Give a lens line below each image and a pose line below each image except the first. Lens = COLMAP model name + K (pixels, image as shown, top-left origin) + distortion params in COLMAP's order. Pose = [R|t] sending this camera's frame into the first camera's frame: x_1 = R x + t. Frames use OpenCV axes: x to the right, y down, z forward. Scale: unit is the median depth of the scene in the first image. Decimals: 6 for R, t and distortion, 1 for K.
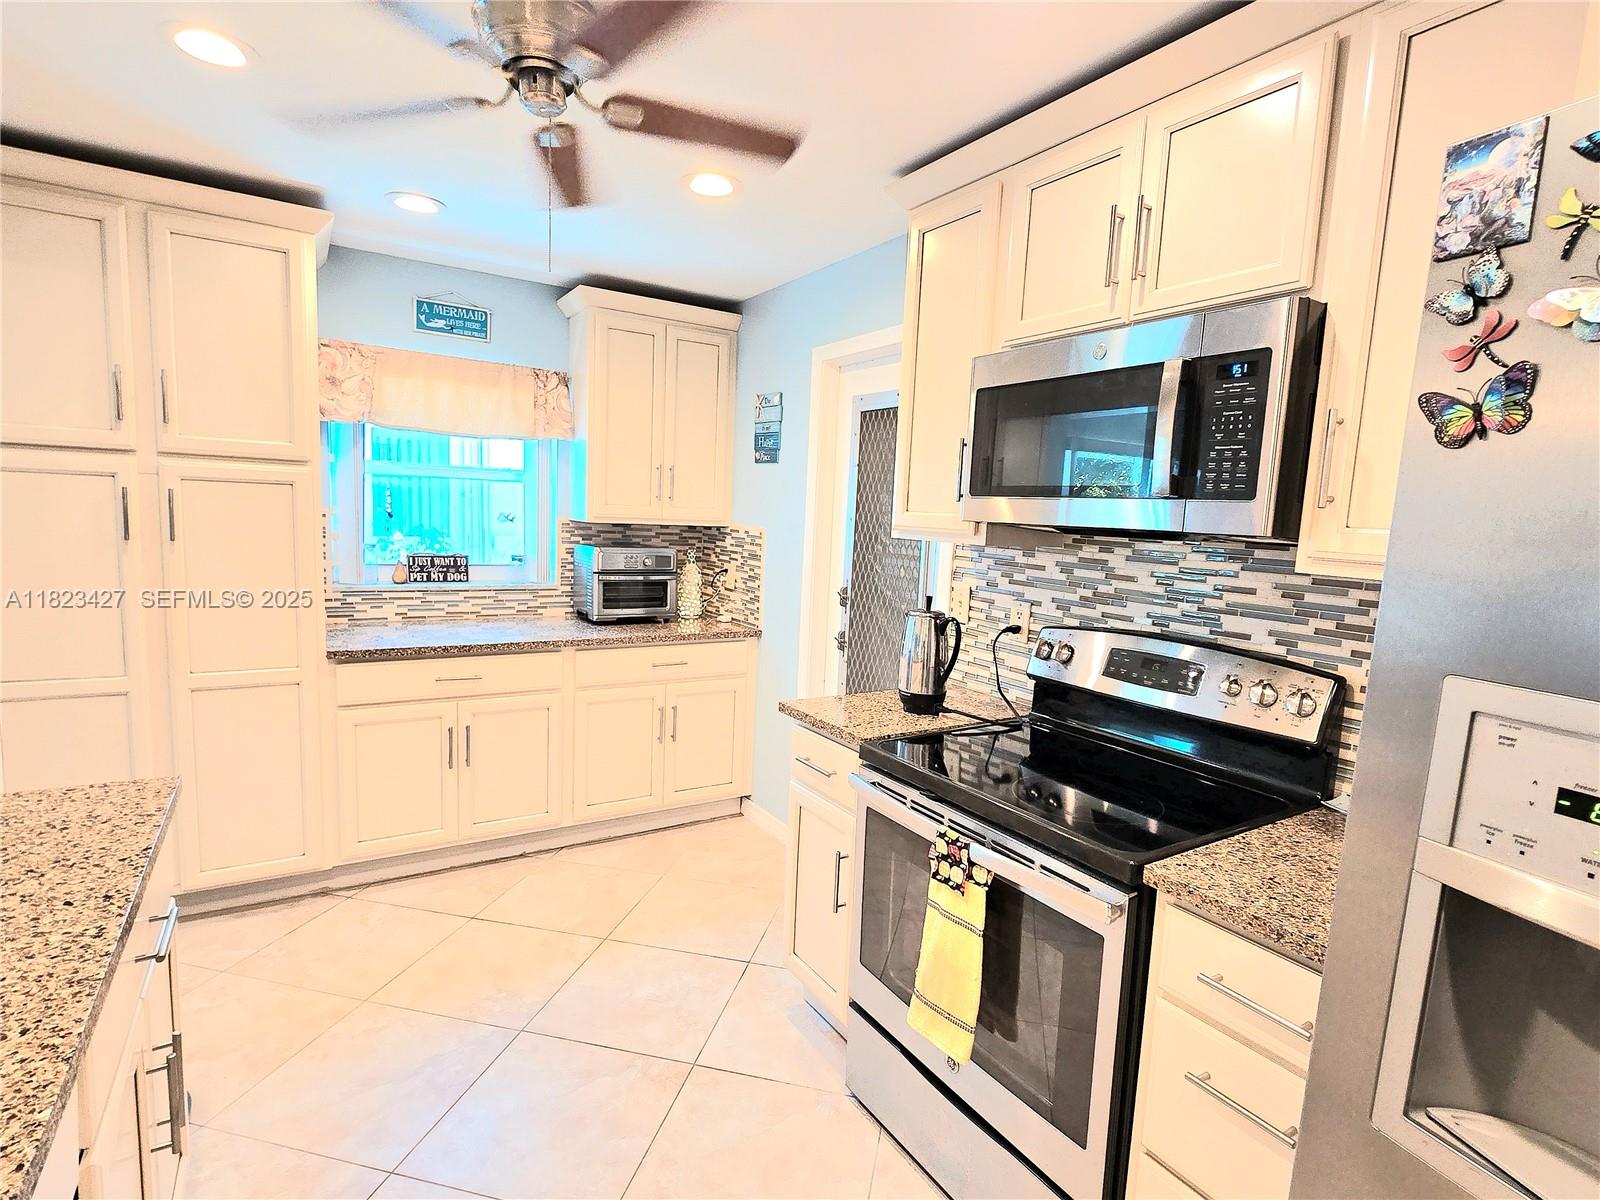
lens RADIAL K [[823.8, 0, 805.4], [0, 823.8, 606.4], [0, 0, 1]] dist [0.000795, -0.000879]
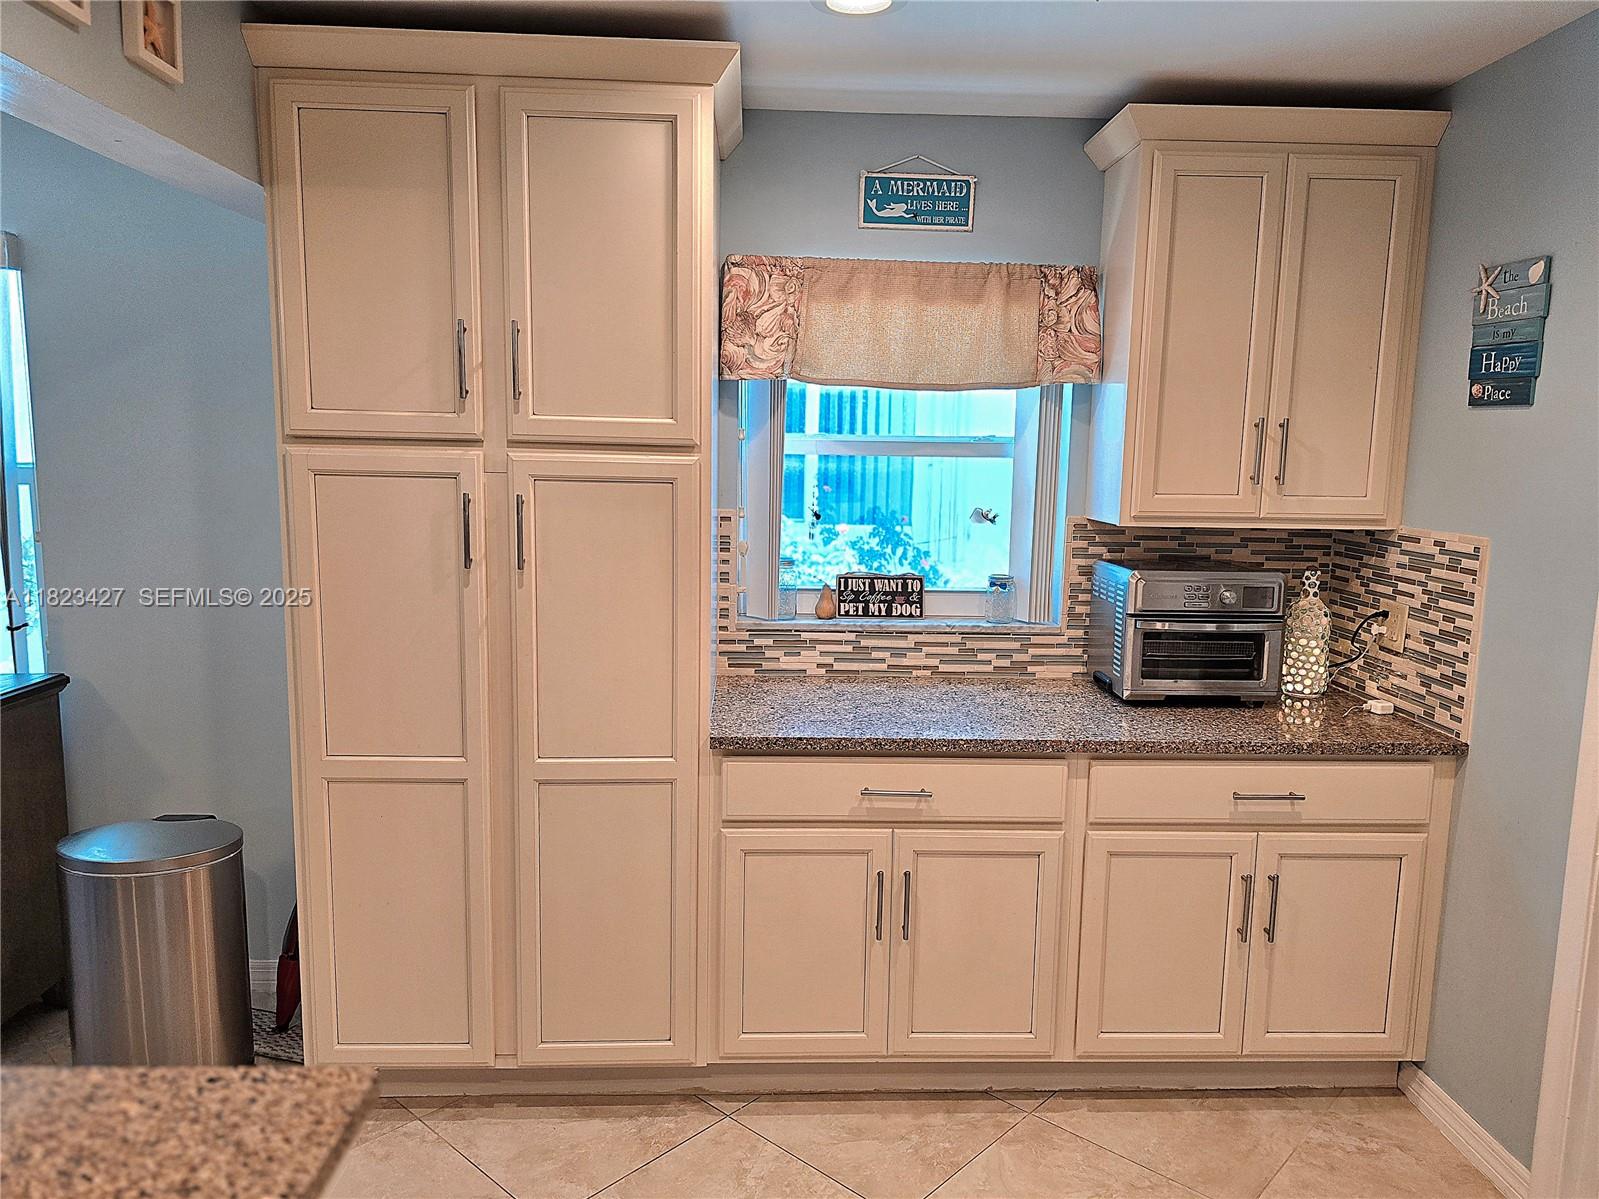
lens RADIAL K [[1092.3, 0, 793.2], [0, 1092.3, 596.3], [0, 0, 1]] dist [0.081946, -0.085699]
pose [[0.863848, 0.041820, -0.502014, -0.074054], [-0.038294, 0.999116, 0.017335, -0.057527], [0.502296, 0.004249, 0.864686, 0.223557]]
